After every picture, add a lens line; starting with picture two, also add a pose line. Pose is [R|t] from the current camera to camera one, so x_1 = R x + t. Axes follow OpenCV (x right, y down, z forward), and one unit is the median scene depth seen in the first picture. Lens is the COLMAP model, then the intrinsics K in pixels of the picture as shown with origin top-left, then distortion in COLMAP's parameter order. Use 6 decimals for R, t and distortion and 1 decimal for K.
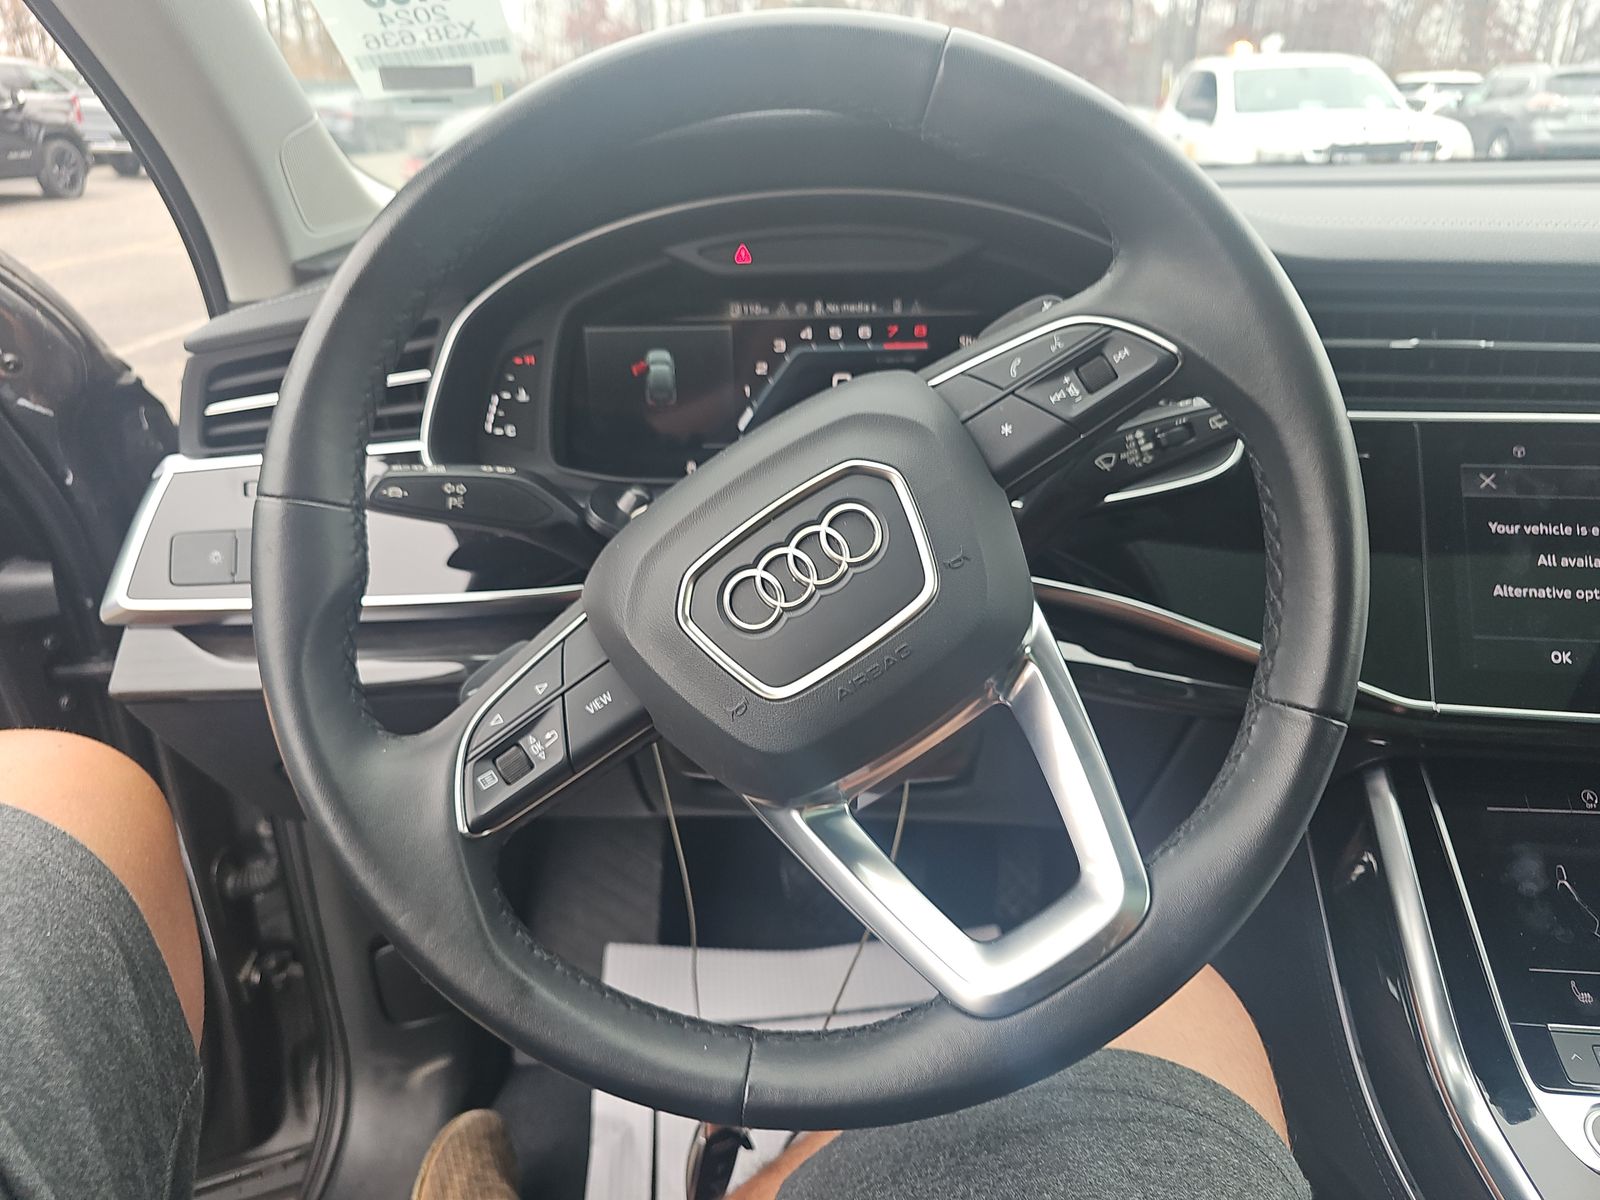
lens RADIAL K [[1096.1, 0, 800.0], [0, 1096.1, 600.0], [0, 0, 1]] dist [0.002665, 0.002838]
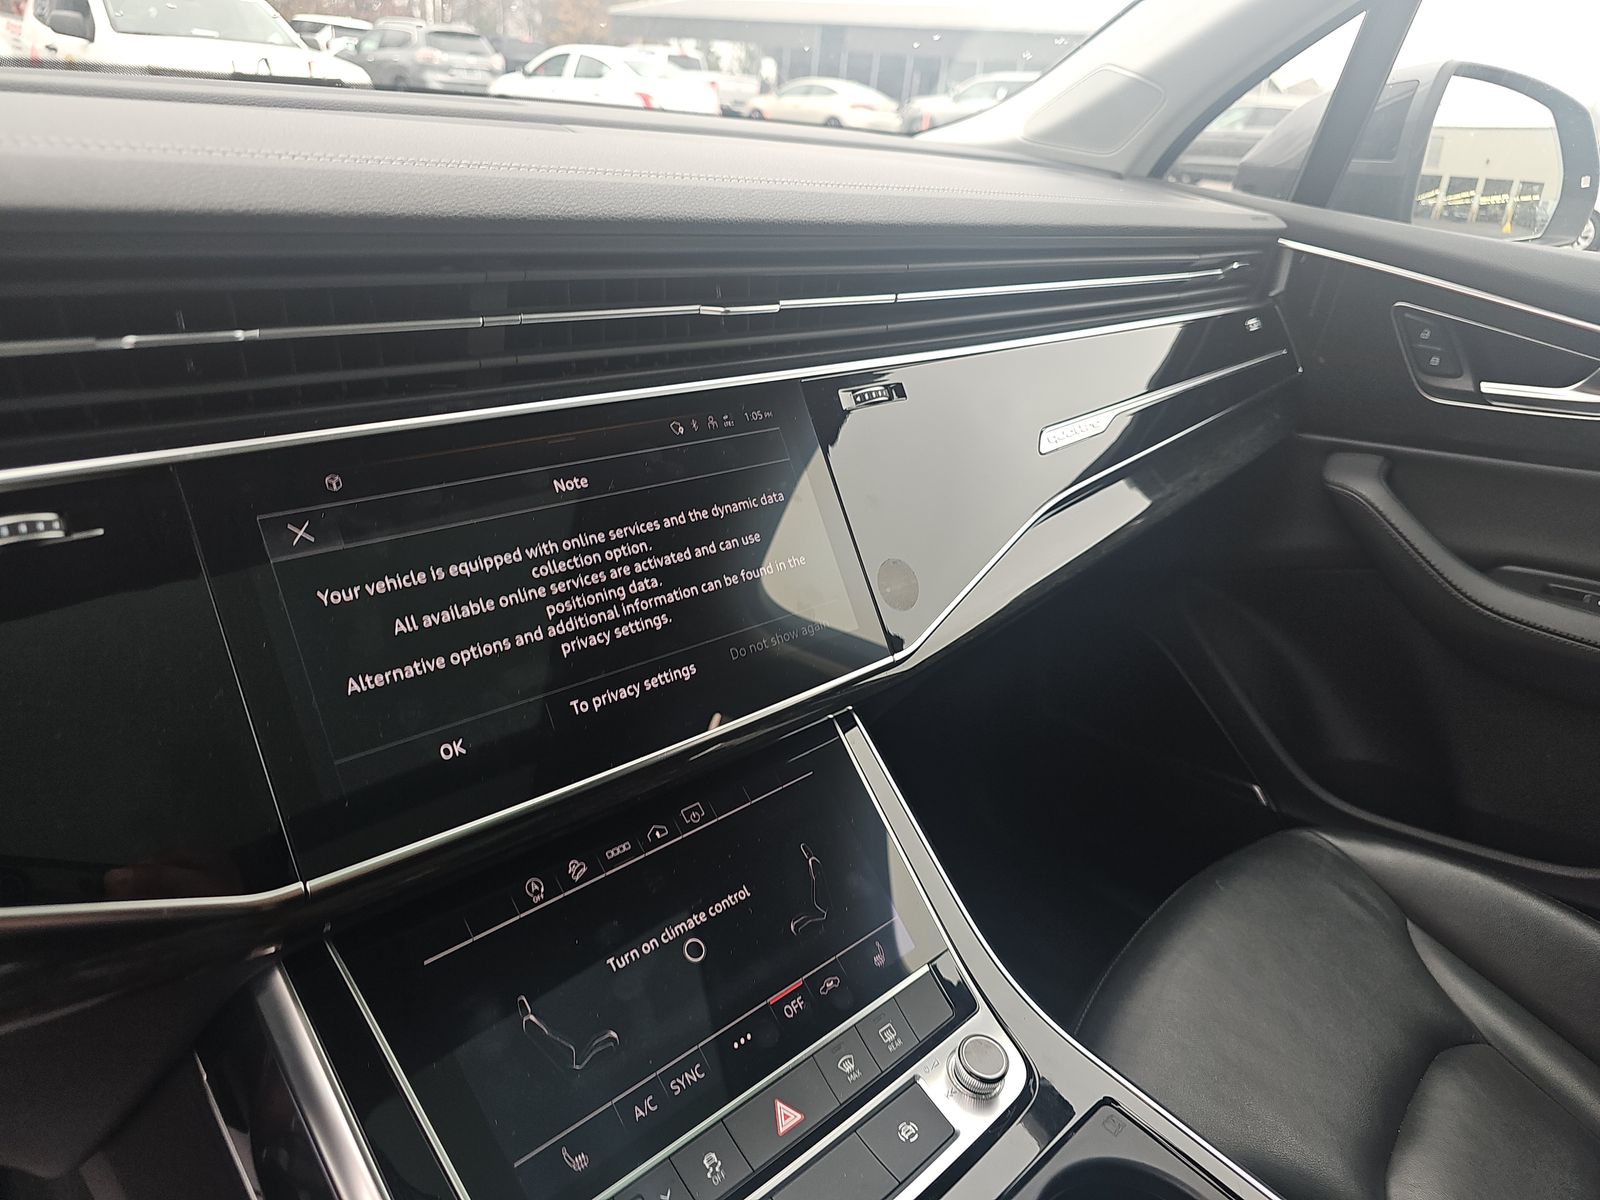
lens RADIAL K [[1030.9, 0, 800.0], [0, 1030.9, 600.0], [0, 0, 1]] dist [-0.040331, 0.001118]
pose [[0.658255, -0.256254, 0.707838, 0.367964], [0.202051, 0.965919, 0.161787, -0.108306], [-0.725173, 0.036522, 0.687597, 0.331694]]
